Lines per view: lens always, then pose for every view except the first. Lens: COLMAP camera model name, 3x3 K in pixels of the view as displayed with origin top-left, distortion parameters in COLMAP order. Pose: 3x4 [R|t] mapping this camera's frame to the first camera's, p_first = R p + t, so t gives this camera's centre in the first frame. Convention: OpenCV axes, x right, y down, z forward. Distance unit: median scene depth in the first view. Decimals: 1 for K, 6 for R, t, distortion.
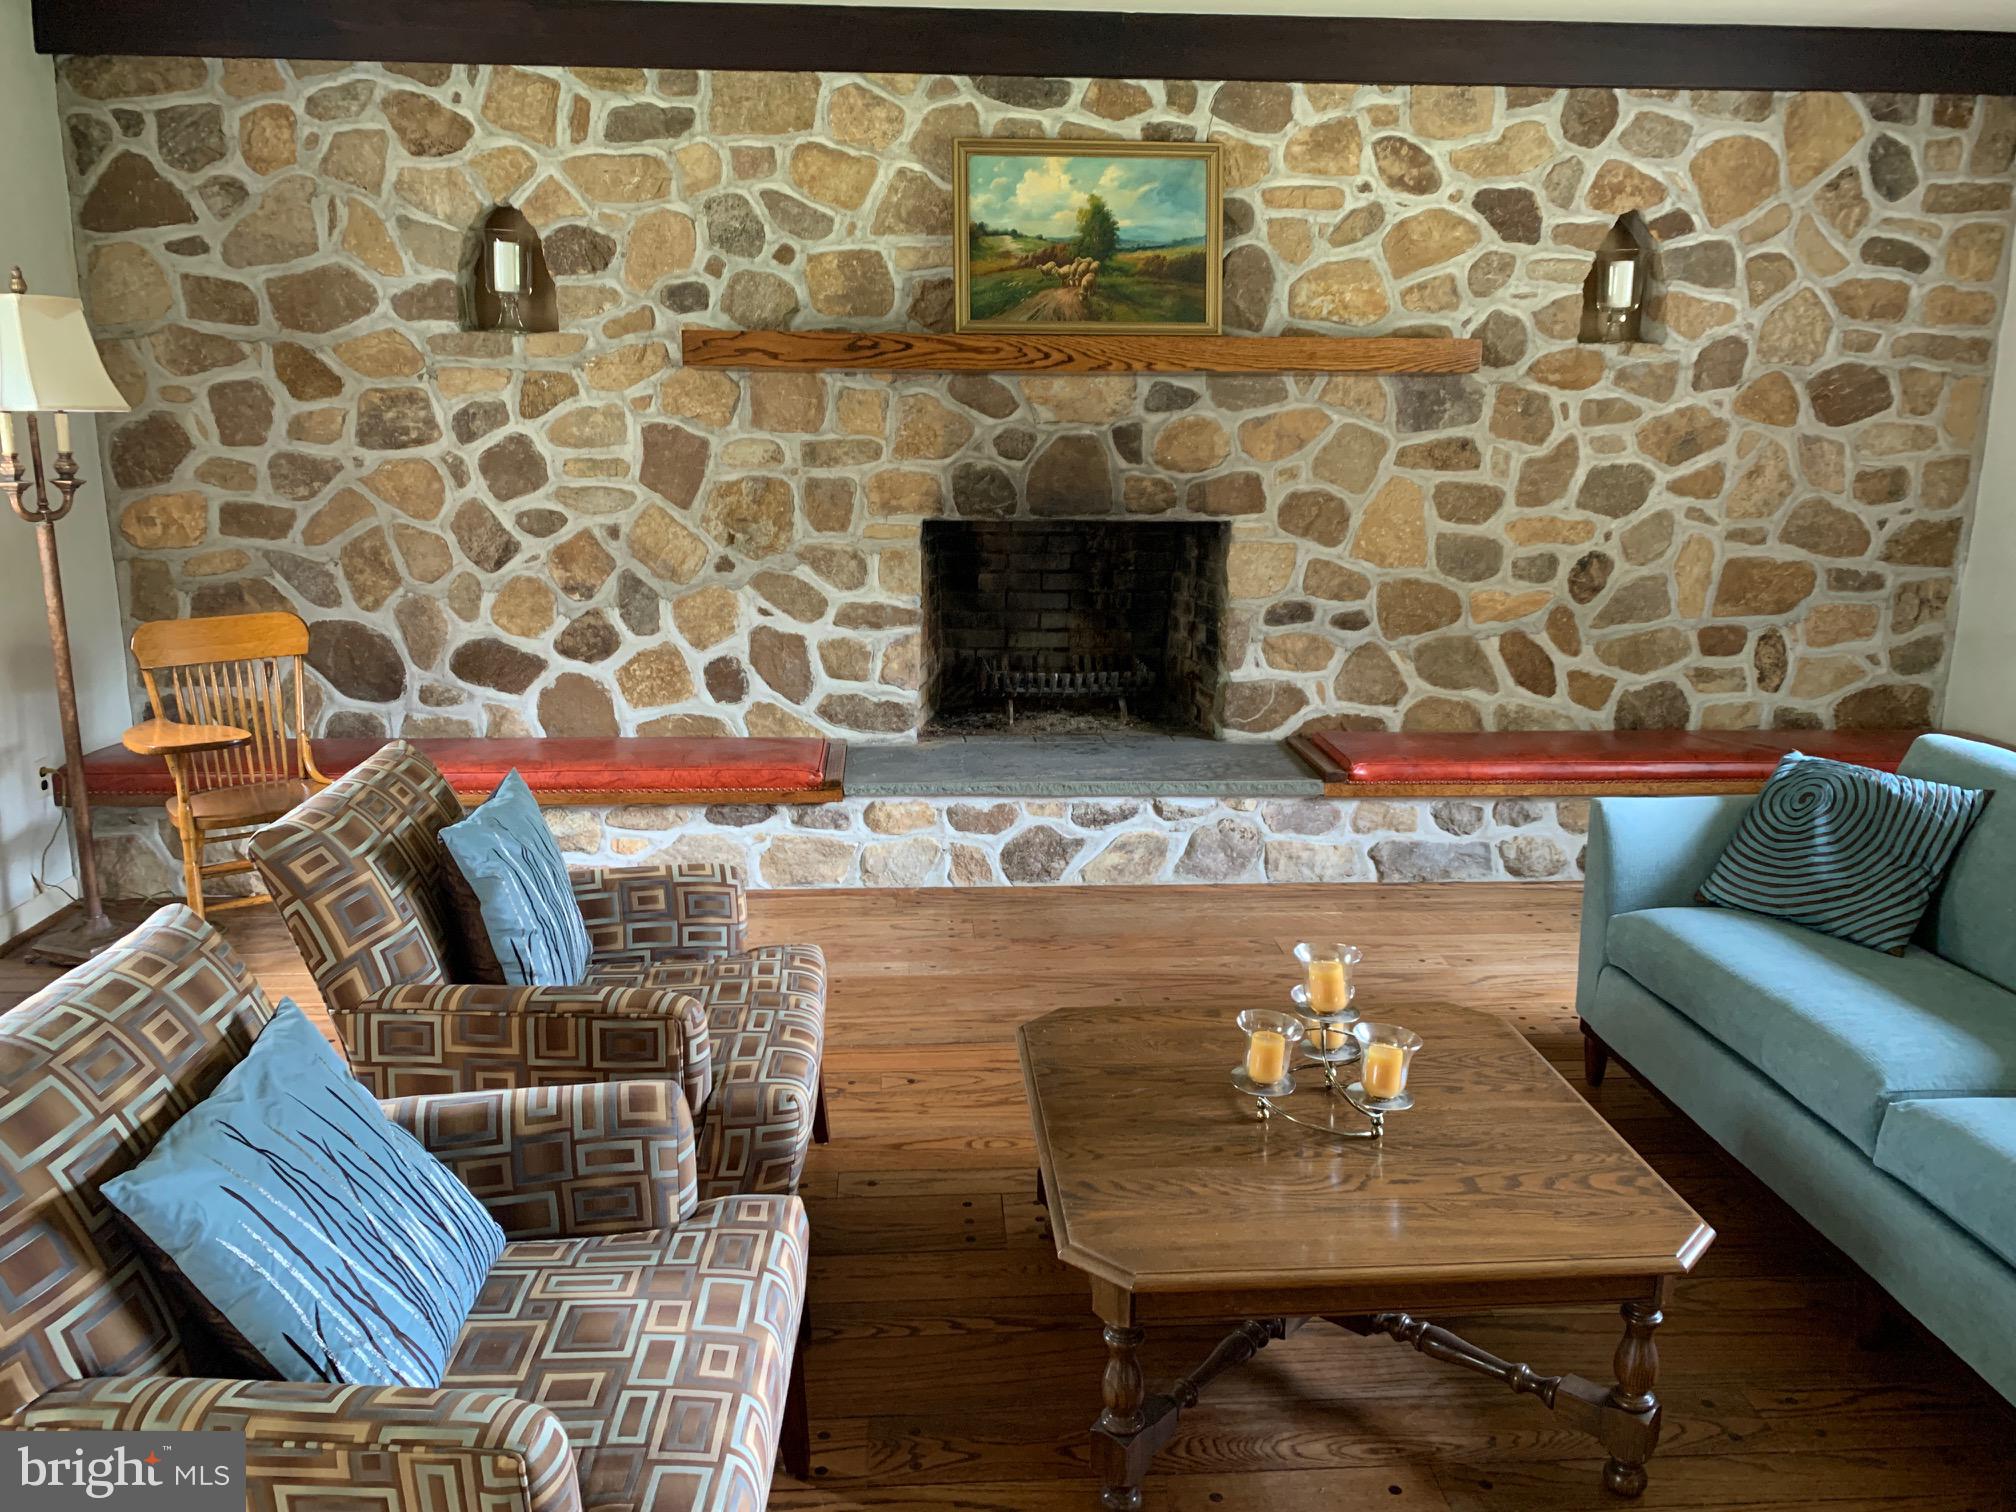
lens RADIAL K [[1547.9, 0, 1006.3], [0, 1547.9, 753.9], [0, 0, 1]] dist [0.081706, -0.132914]
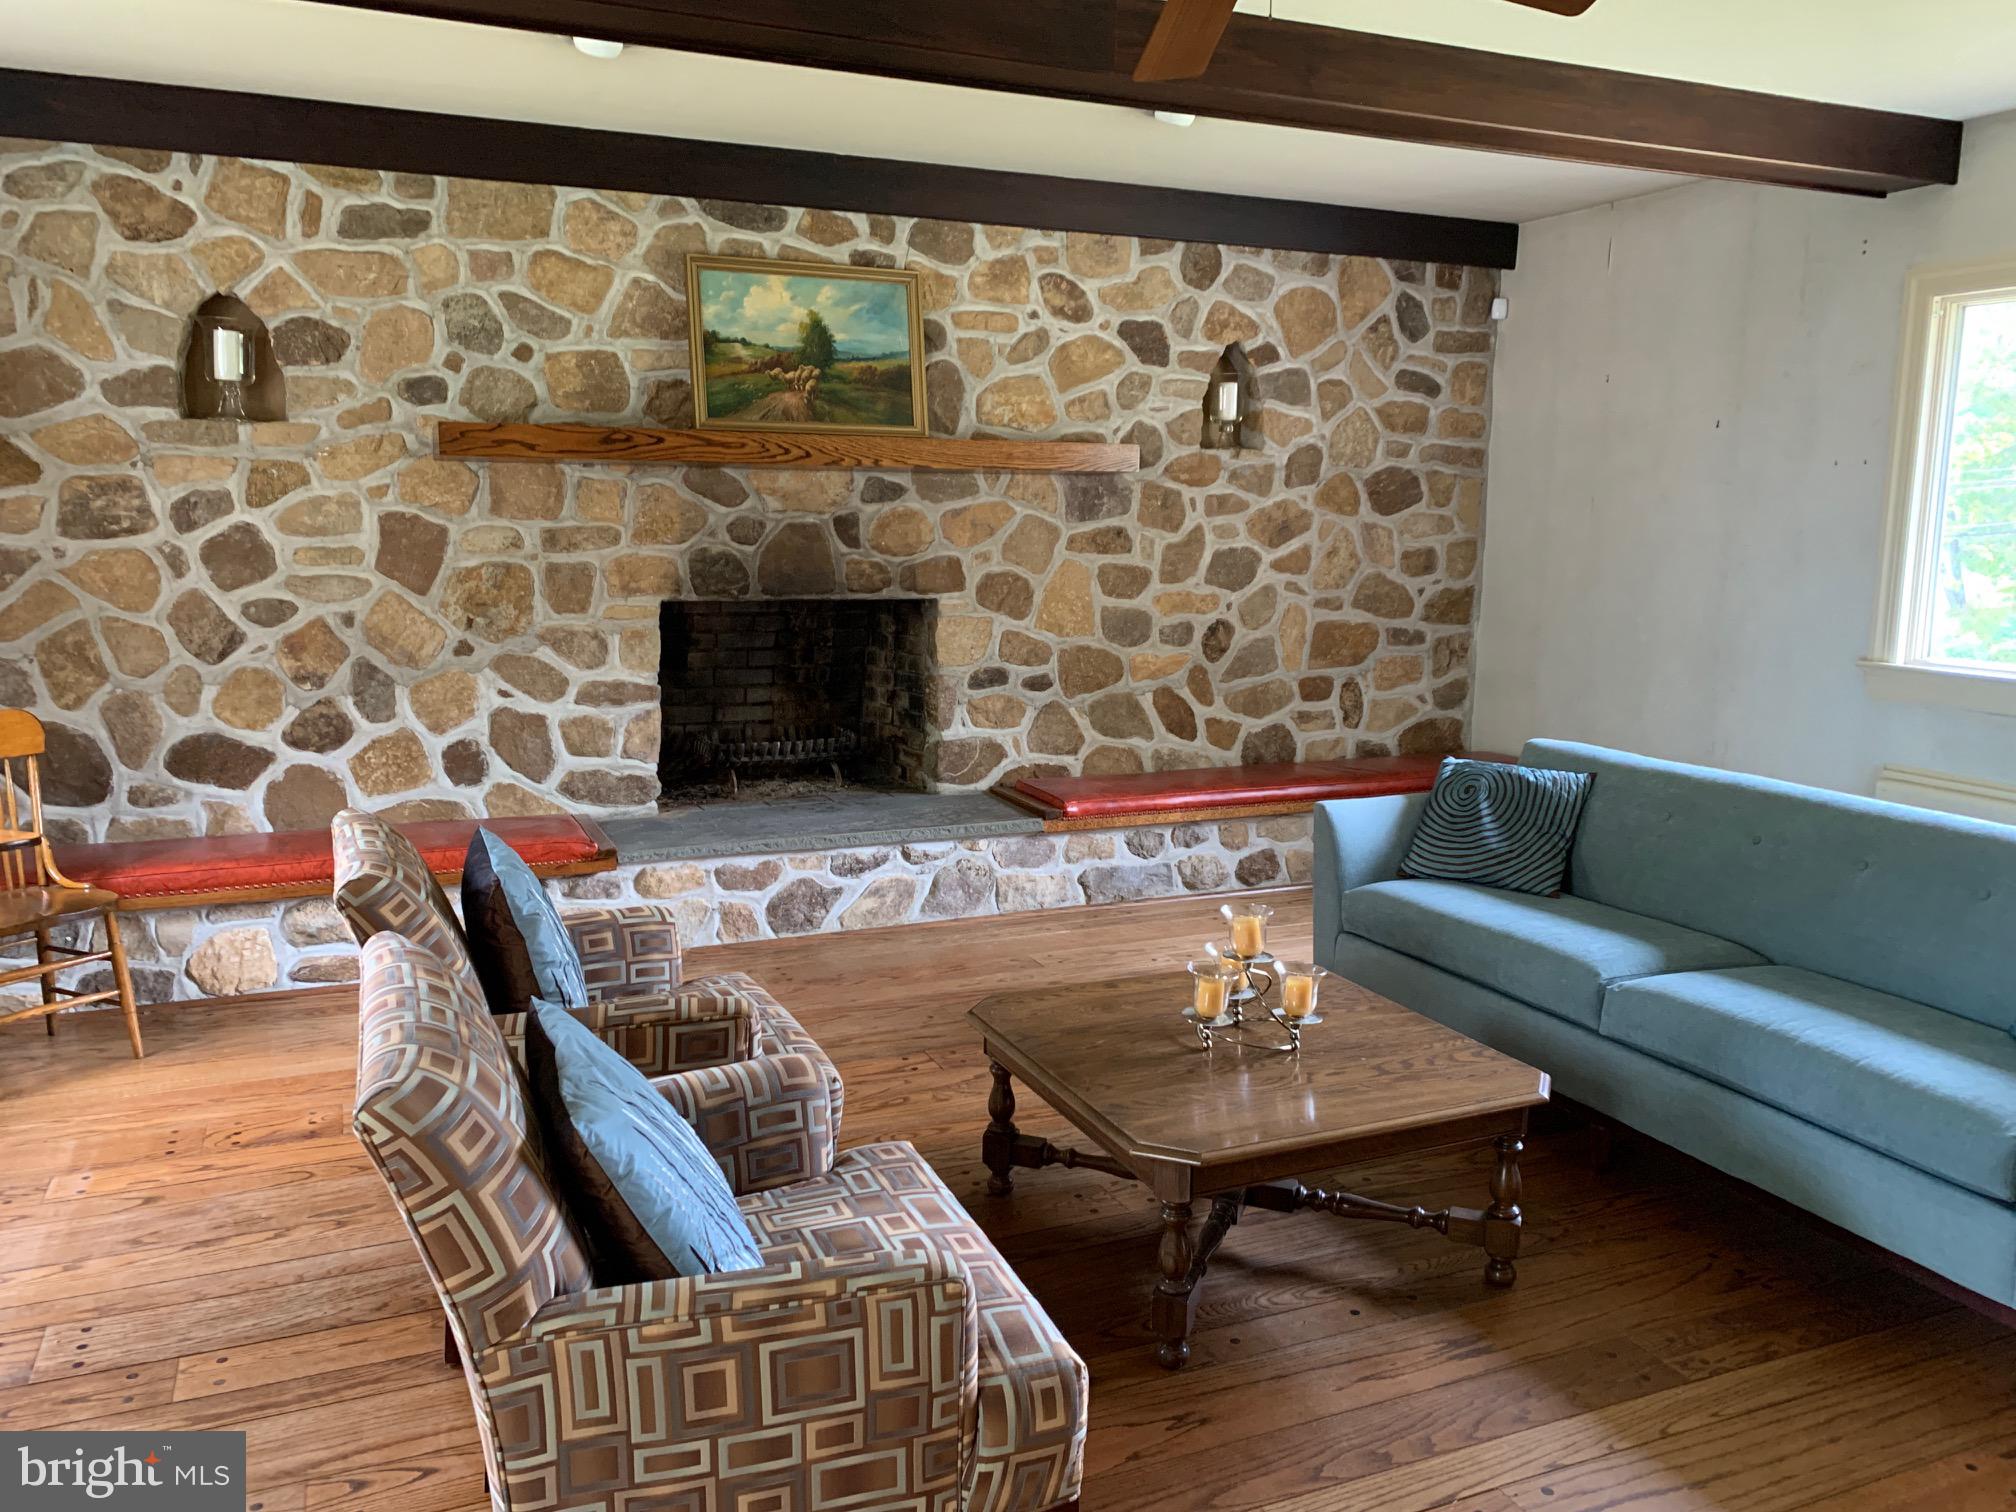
lens RADIAL K [[1535.4, 0, 1006.3], [0, 1535.4, 761.7], [0, 0, 1]] dist [0.071179, -0.074380]
pose [[0.943556, -0.054463, 0.326703, -0.189759], [0.072839, 0.996361, -0.044269, 0.023018], [-0.323103, 0.065567, 0.944090, -0.068612]]
